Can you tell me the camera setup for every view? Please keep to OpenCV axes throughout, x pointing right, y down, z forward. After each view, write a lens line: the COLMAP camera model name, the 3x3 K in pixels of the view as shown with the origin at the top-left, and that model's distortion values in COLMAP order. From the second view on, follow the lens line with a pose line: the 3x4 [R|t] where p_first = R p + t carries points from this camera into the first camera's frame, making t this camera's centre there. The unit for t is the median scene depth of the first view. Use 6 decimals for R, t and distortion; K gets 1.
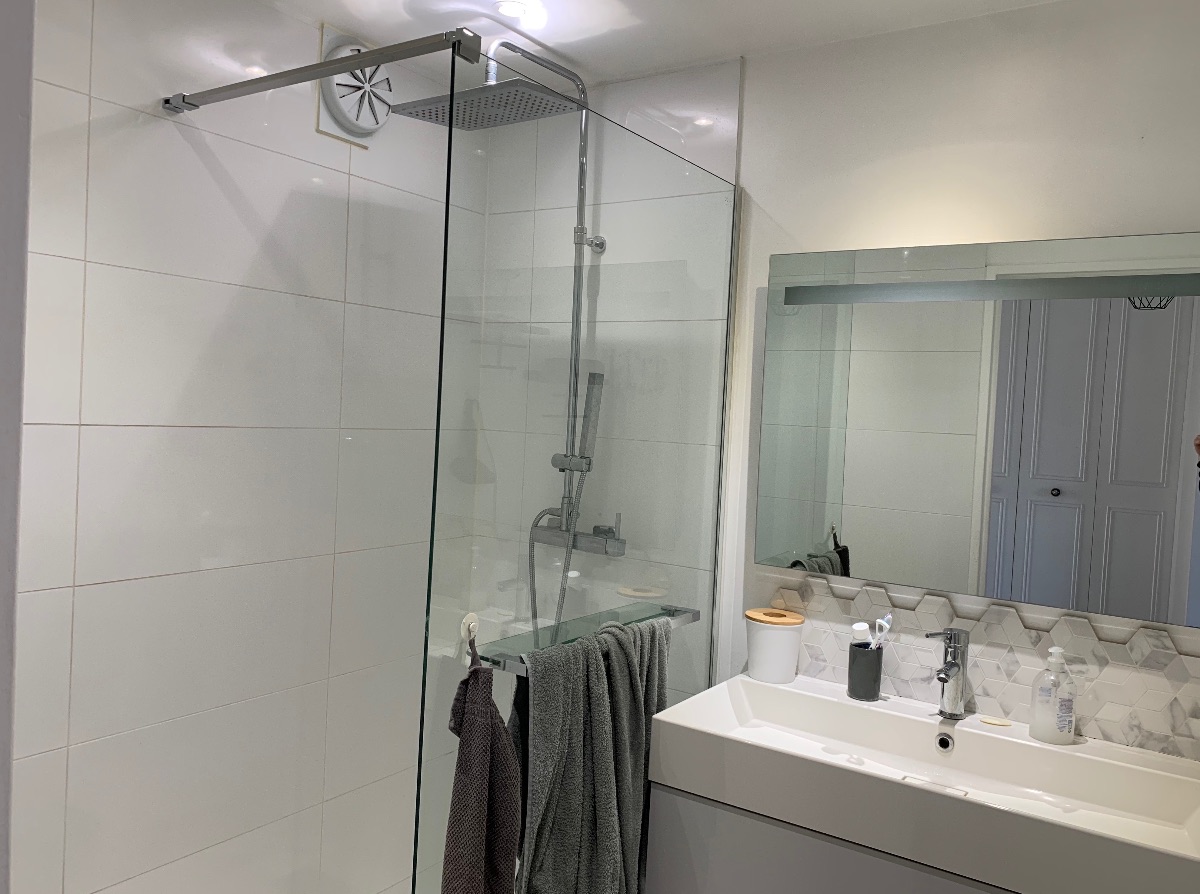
lens RADIAL K [[927.0, 0, 600.1], [0, 927.0, 442.0], [0, 0, 1]] dist [0.034005, -0.042519]
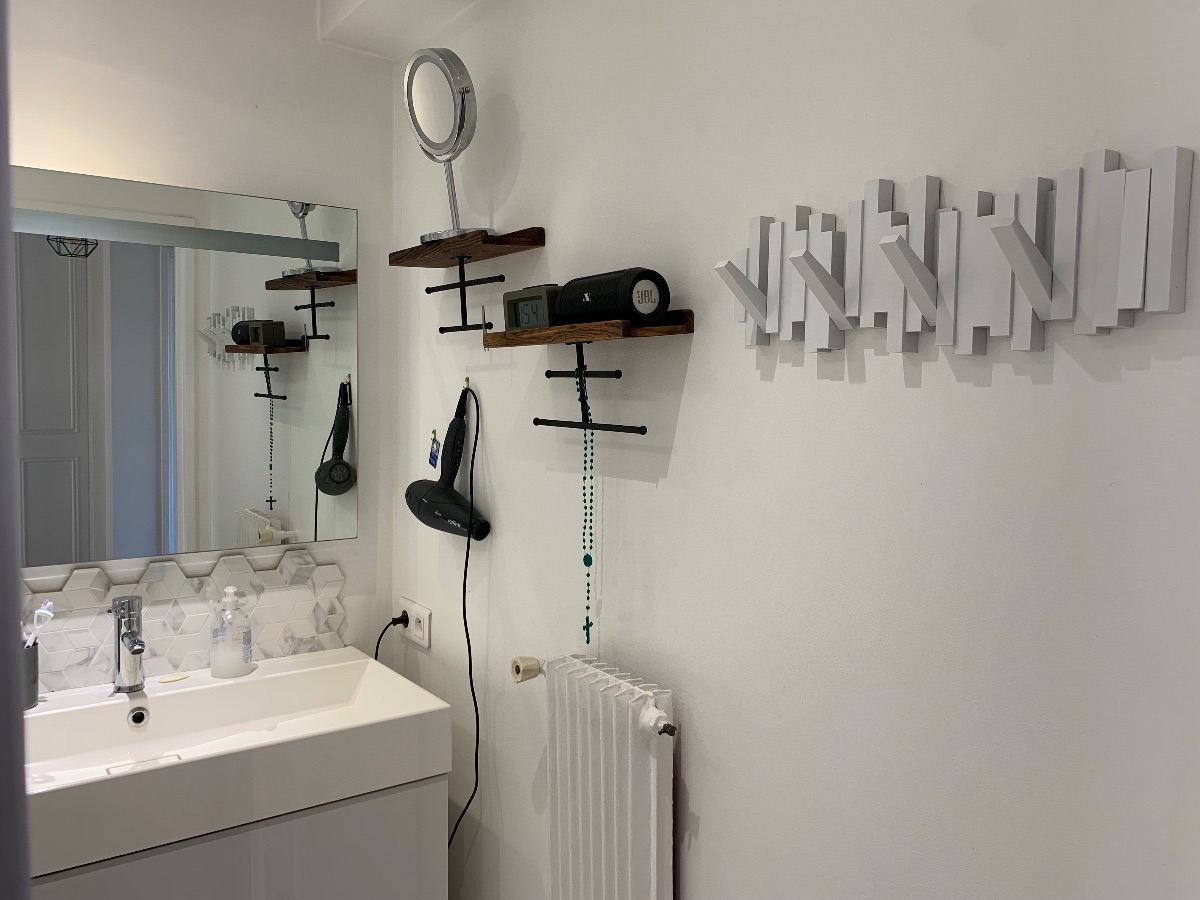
lens RADIAL K [[927.0, 0, 611.9], [0, 927.0, 417.3], [0, 0, 1]] dist [0.034005, -0.042519]
pose [[0.356270, -0.074961, 0.931371, -0.308835], [0.038555, 0.997107, 0.065503, -0.022121], [-0.933587, 0.012572, 0.358130, 0.208343]]
